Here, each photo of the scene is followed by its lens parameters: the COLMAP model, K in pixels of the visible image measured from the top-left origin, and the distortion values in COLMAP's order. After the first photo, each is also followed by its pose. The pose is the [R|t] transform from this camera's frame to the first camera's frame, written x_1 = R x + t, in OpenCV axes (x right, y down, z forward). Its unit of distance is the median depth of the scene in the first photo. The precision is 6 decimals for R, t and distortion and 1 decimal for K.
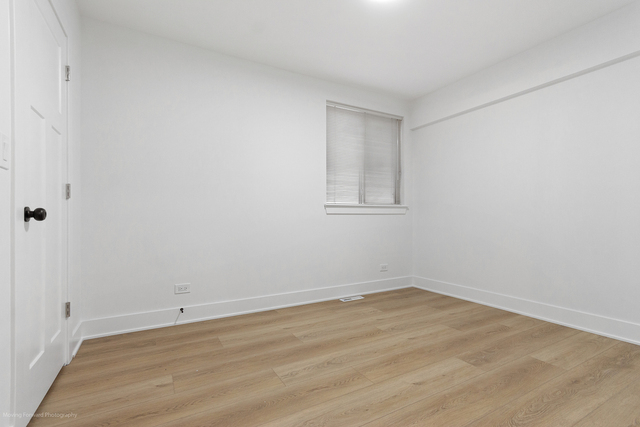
lens RADIAL K [[300.8, 0, 314.2], [0, 300.8, 213.5], [0, 0, 1]] dist [-0.000549, 0.000920]
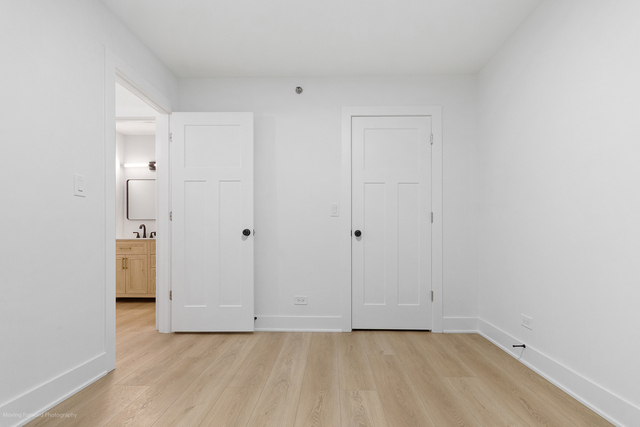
lens RADIAL K [[300.8, 0, 327.6], [0, 300.8, 236.1], [0, 0, 1]] dist [-0.000549, 0.000920]
pose [[-0.483131, 0.012036, -0.875465, 0.814201], [0.005549, 0.999928, 0.010685, 0.003622], [0.875530, 0.000304, -0.483163, 1.384644]]
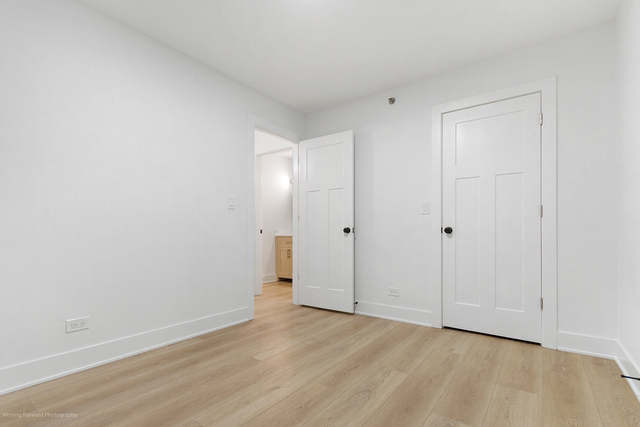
lens RADIAL K [[300.8, 0, 329.1], [0, 300.8, 233.2], [0, 0, 1]] dist [-0.000549, 0.000920]
pose [[-0.891930, 0.006026, -0.452134, 0.606463], [0.008049, 0.999964, -0.002550, 0.022424], [0.452102, -0.005914, -0.891947, 1.888957]]
